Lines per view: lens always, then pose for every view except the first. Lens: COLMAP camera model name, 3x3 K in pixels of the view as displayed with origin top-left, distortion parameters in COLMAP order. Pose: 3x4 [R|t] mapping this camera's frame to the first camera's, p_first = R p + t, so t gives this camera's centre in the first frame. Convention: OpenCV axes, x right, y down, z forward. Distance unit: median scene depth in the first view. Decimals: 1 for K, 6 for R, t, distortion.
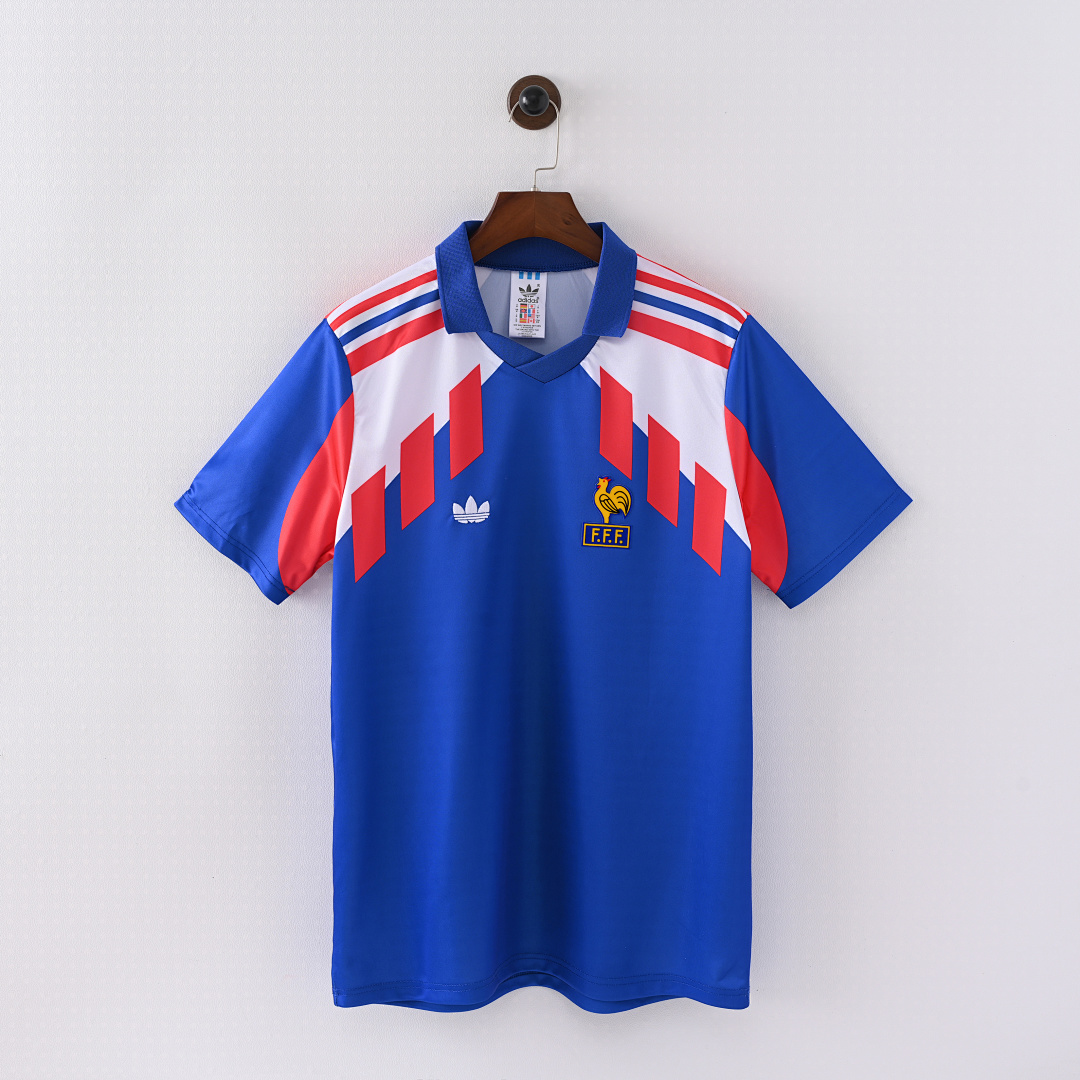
lens RADIAL K [[2352.6, 0, 540.0], [0, 2352.6, 540.0], [0, 0, 1]] dist [-0.002252, 0.013770]
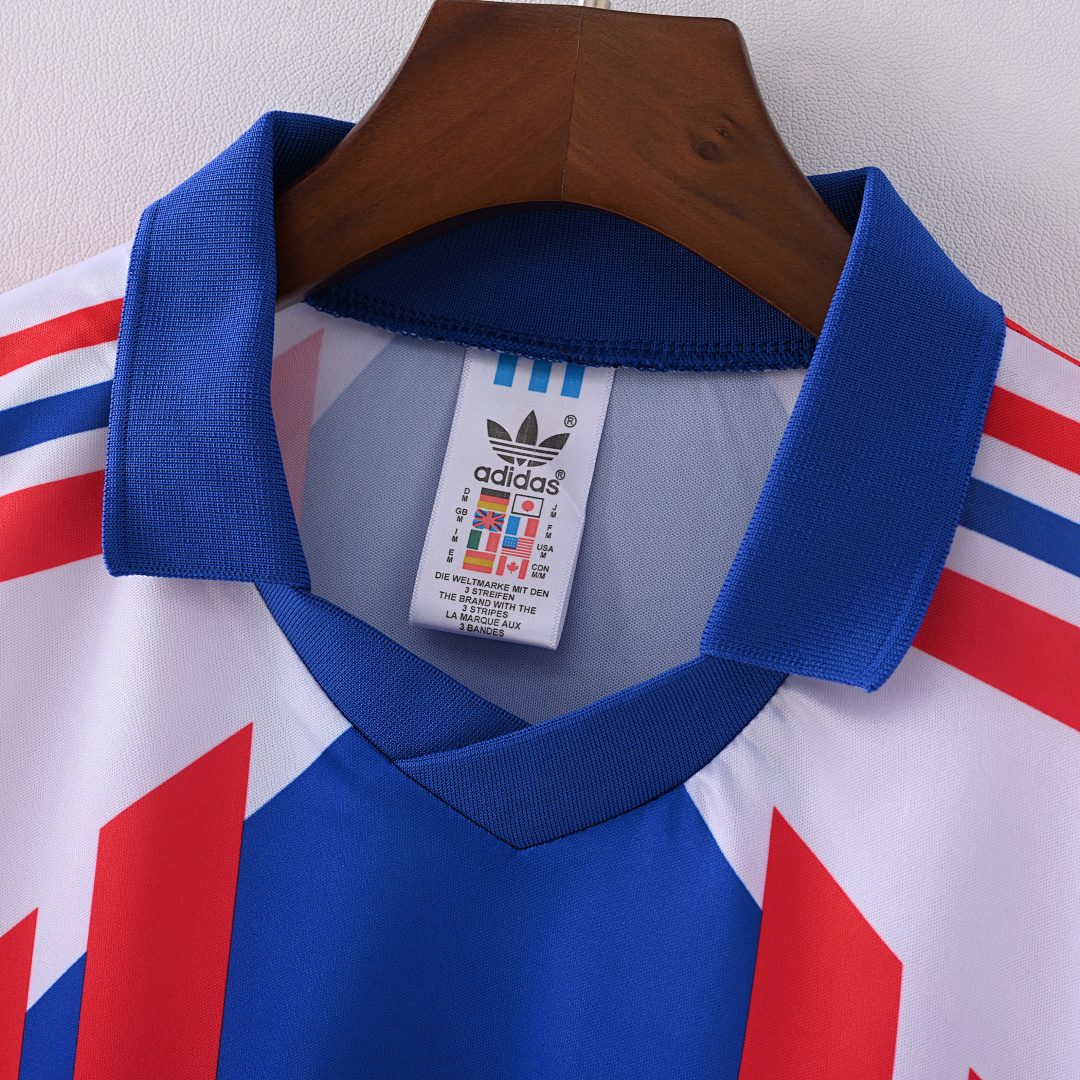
lens RADIAL K [[2352.6, 0, 540.0], [0, 2352.6, 540.0], [0, 0, 1]] dist [-0.002252, 0.013770]
pose [[0.967254, 0.115865, -0.225819, 0.050867], [-0.142120, 0.984407, -0.103658, -0.072724], [0.210287, 0.132357, 0.968639, 0.782307]]
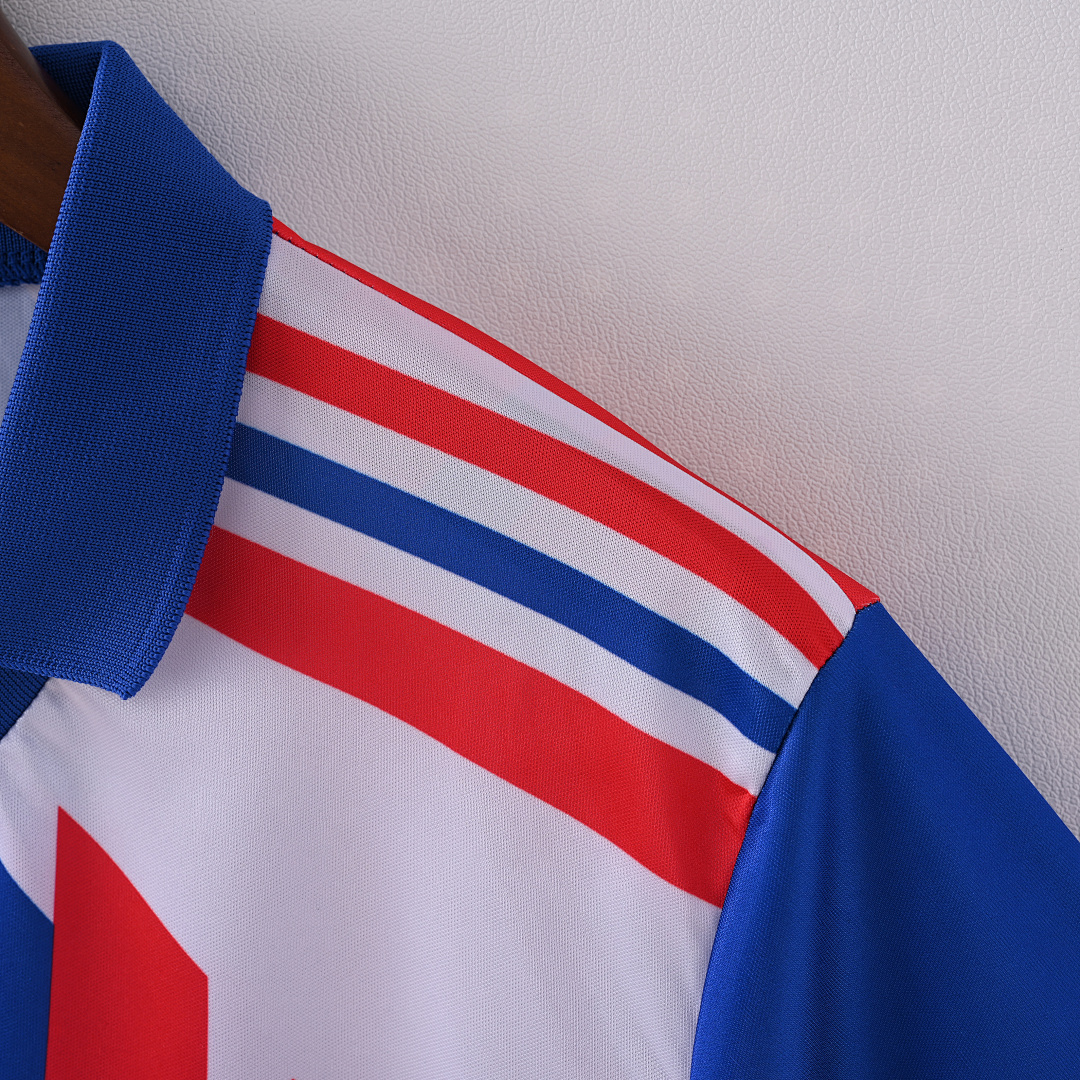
lens RADIAL K [[2352.6, 0, 540.0], [0, 2352.6, 540.0], [0, 0, 1]] dist [-0.002252, 0.013770]
pose [[0.989233, 0.077497, -0.124148, 0.085867], [-0.065815, 0.993243, 0.095589, -0.116013], [0.130717, -0.086389, 0.987649, 0.819454]]
